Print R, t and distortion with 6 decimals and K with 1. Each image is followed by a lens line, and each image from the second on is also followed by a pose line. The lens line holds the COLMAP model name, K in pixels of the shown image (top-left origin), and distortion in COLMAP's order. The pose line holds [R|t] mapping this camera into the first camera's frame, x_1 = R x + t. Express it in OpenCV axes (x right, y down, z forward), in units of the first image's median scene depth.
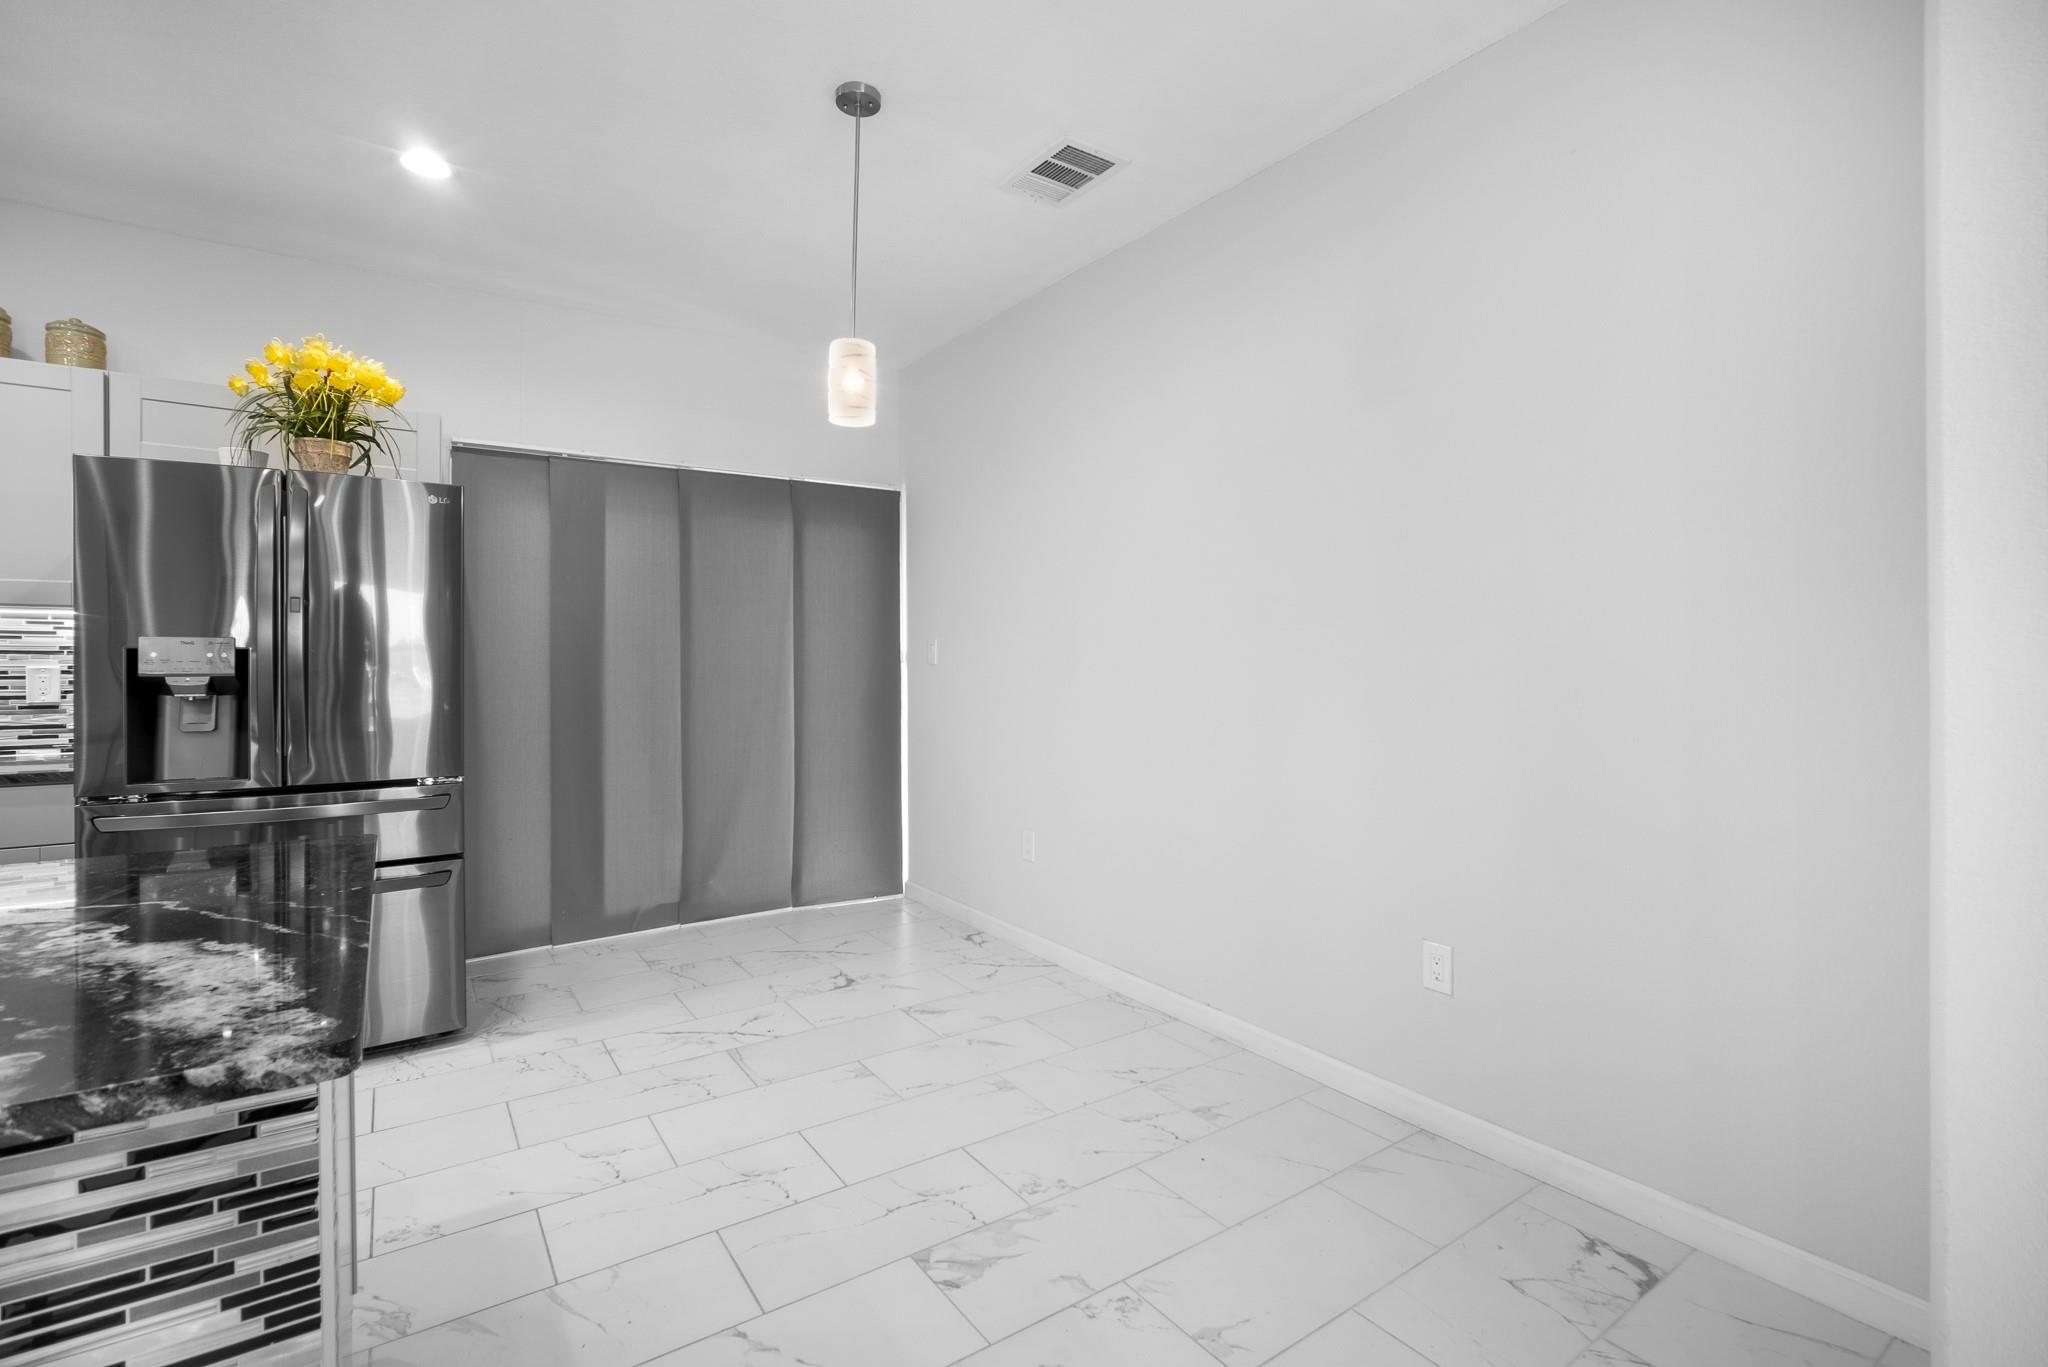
lens RADIAL K [[922.4, 0, 1016.4], [0, 922.4, 657.2], [0, 0, 1]] dist [-0.022659, 0.005596]
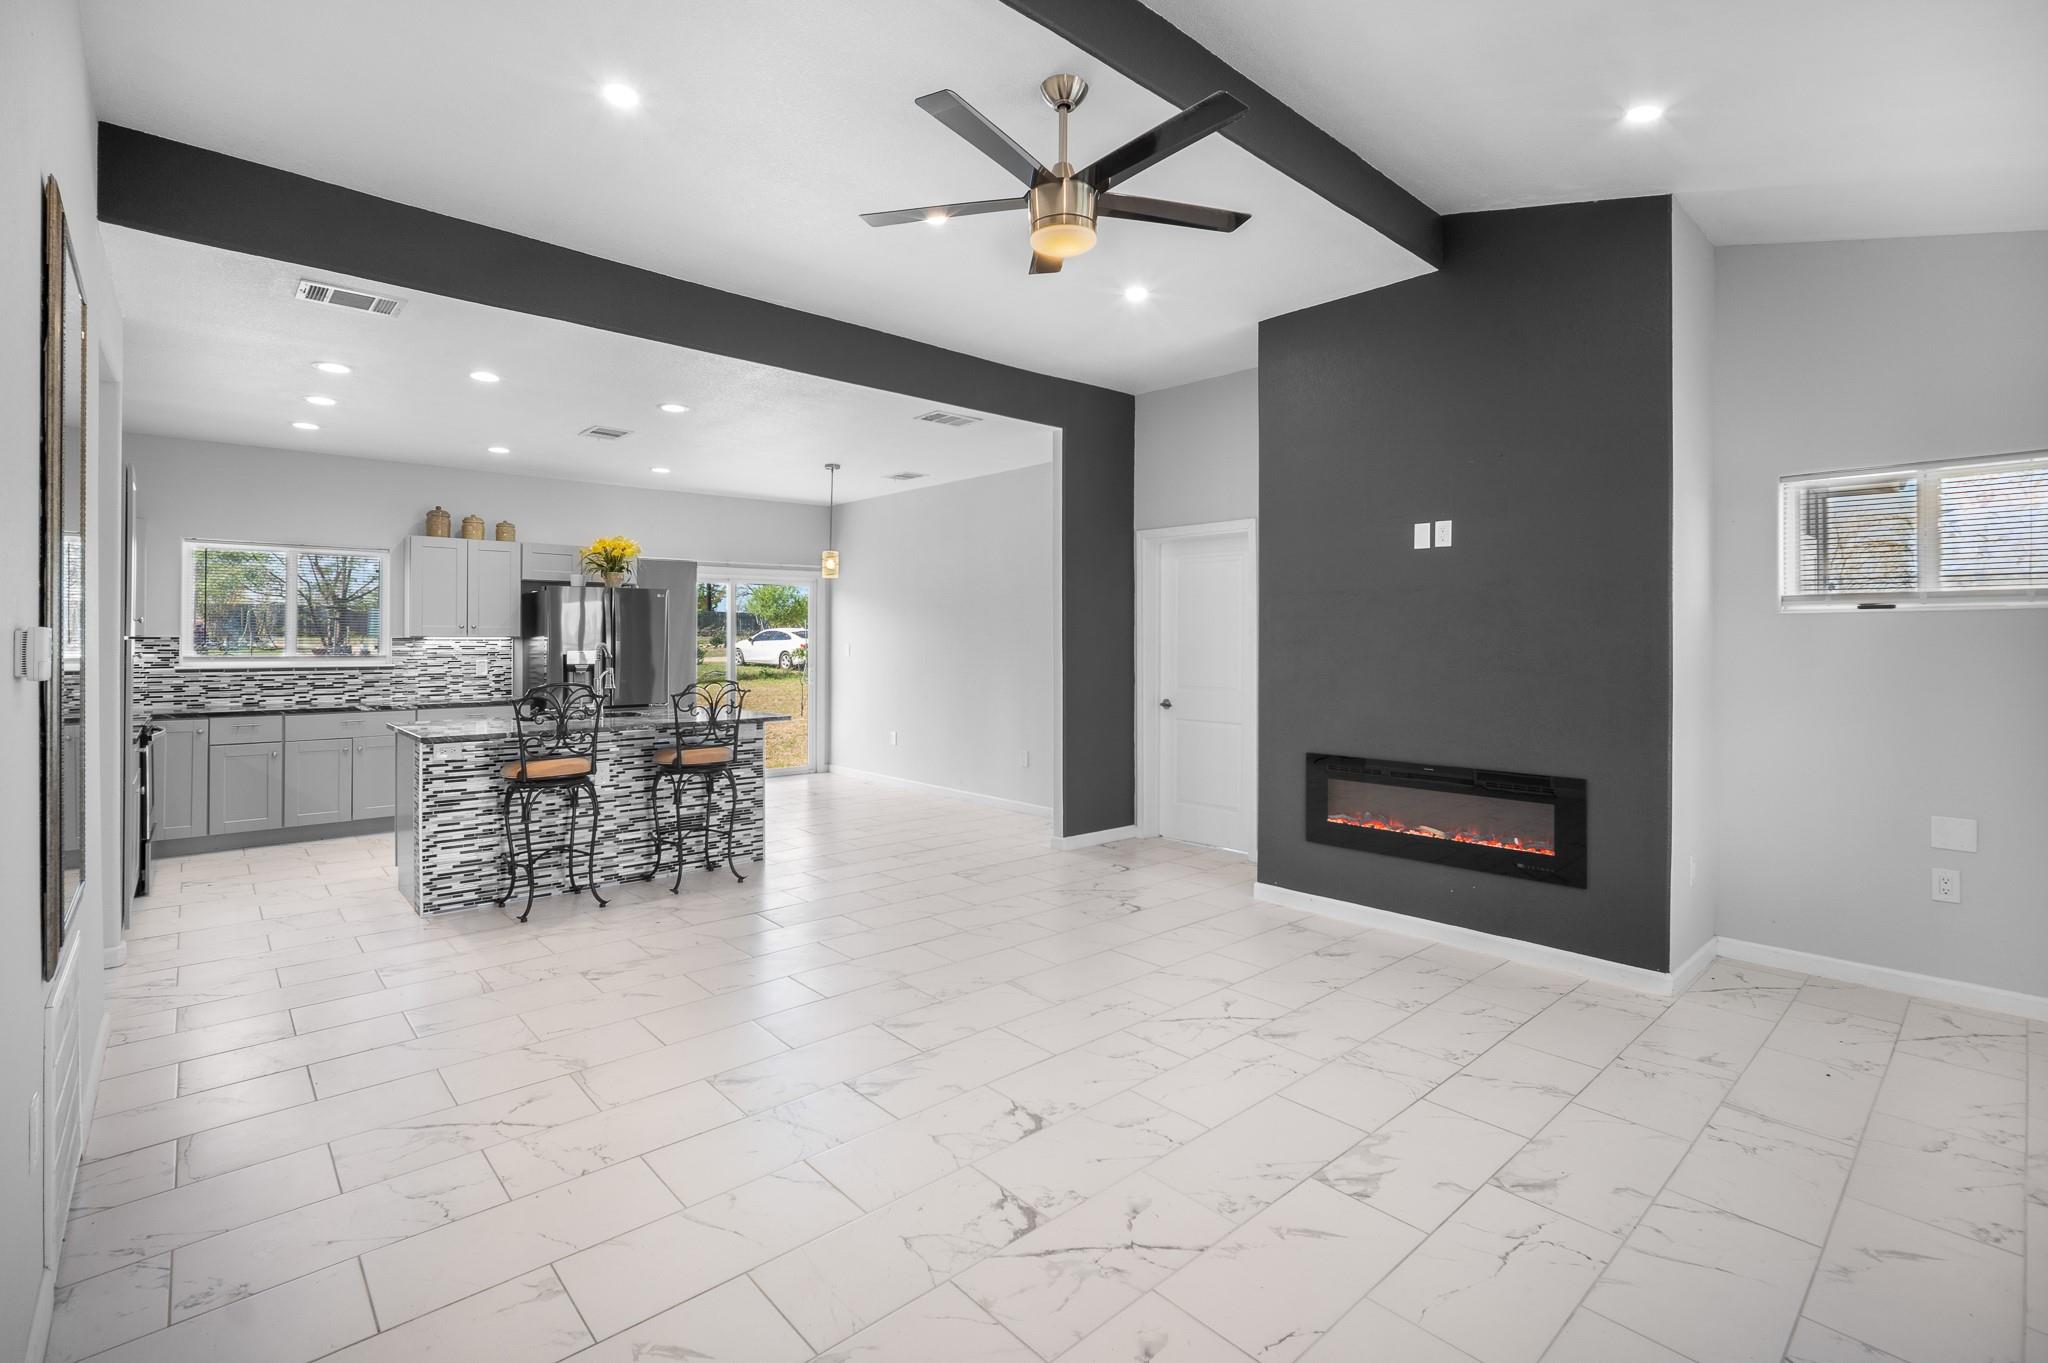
lens RADIAL K [[929.8, 0, 1028.5], [0, 929.8, 637.3], [0, 0, 1]] dist [-0.021154, 0.000775]
pose [[0.990406, 0.001979, 0.138176, 0.039311], [-0.002090, 0.999998, 0.000660, -0.066525], [-0.138175, -0.000942, 0.990407, -1.946902]]
